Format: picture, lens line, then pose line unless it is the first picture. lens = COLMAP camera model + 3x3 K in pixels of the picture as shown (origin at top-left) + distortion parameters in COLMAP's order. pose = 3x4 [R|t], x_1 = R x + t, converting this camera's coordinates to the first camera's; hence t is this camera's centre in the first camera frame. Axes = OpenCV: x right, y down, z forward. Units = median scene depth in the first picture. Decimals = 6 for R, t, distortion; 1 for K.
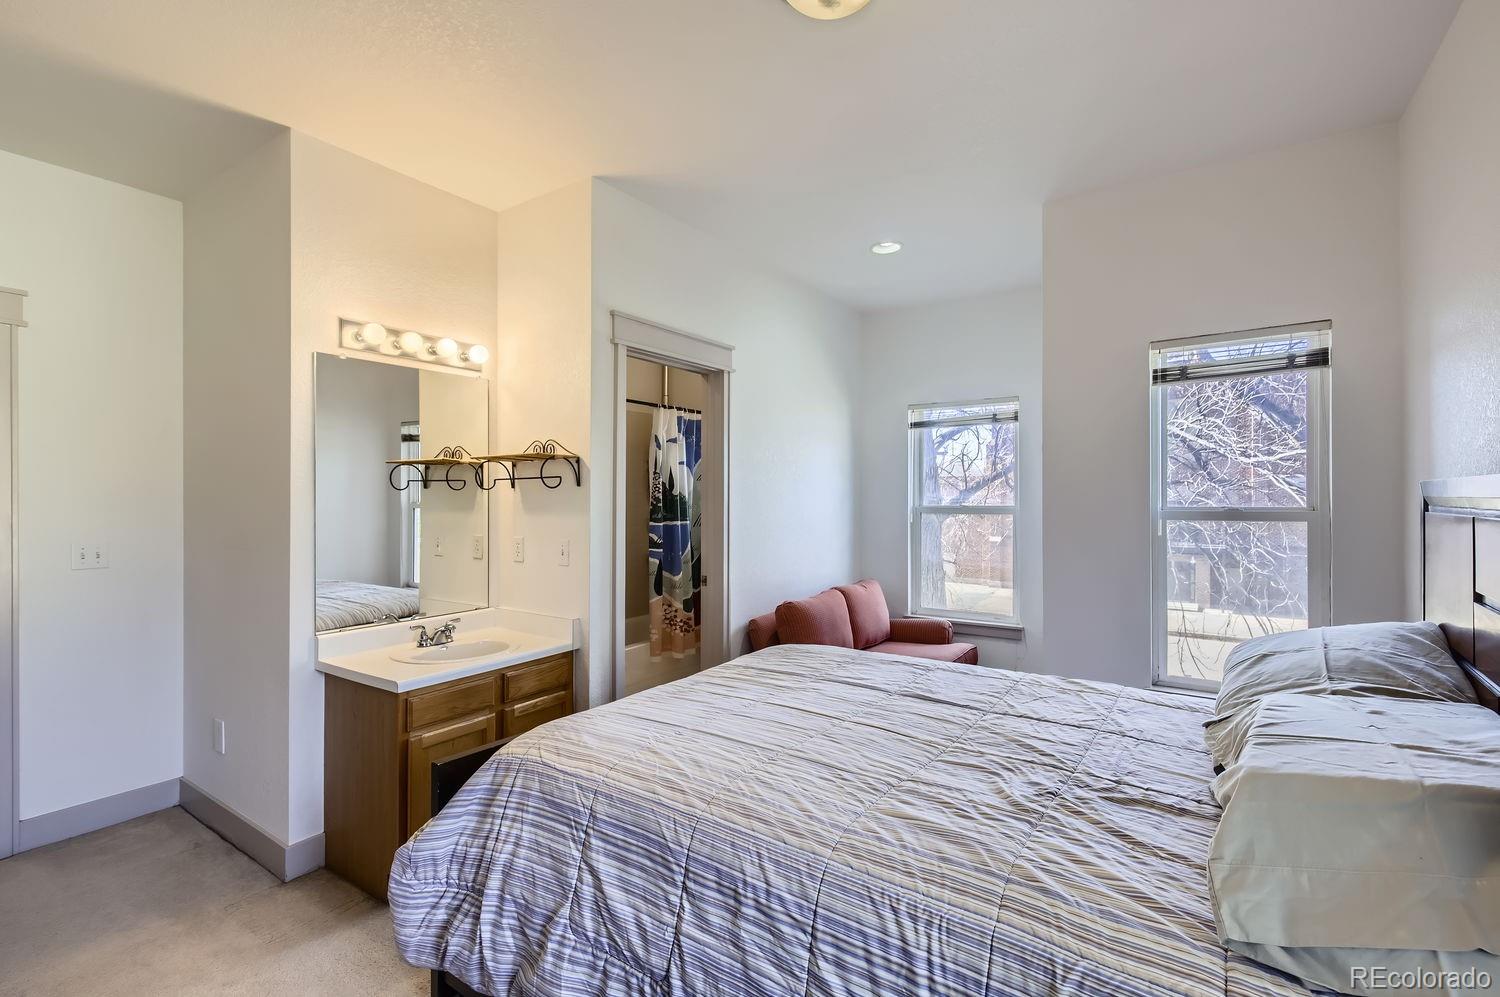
lens RADIAL K [[674.3, 0, 748.5], [0, 674.3, 493.3], [0, 0, 1]] dist [0.003211, -0.003471]
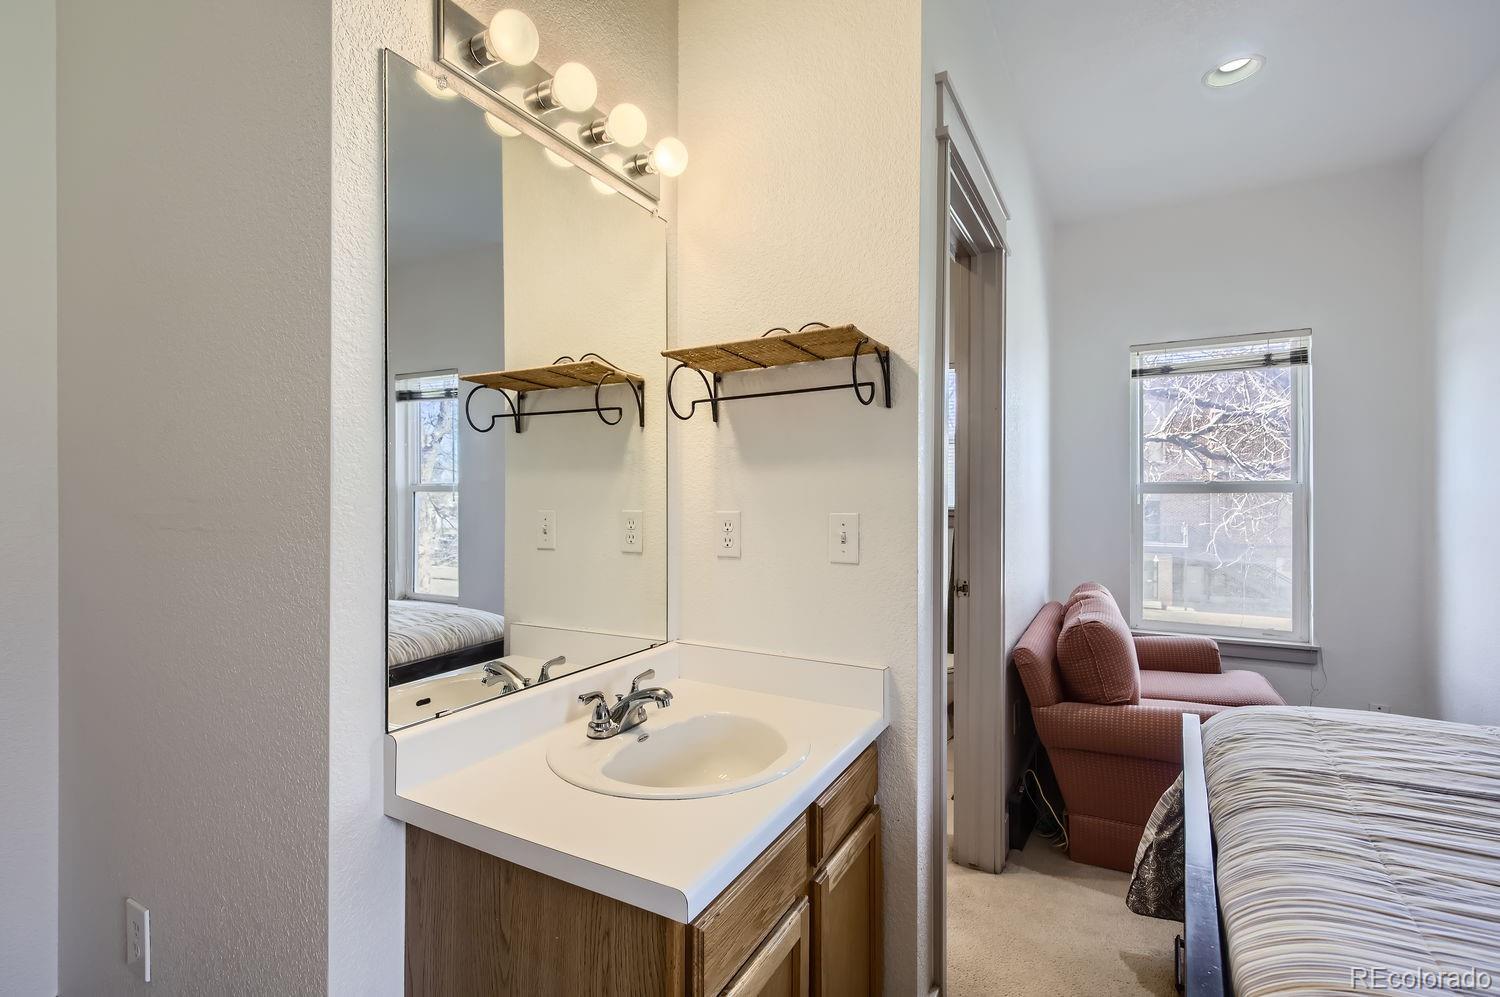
lens RADIAL K [[674.3, 0, 748.5], [0, 674.3, 493.3], [0, 0, 1]] dist [0.003211, -0.003471]
pose [[0.997114, 0.002340, 0.075877, -0.360825], [-0.002226, 0.999996, -0.001589, 0.050788], [-0.075880, 0.001416, 0.997116, 0.455210]]
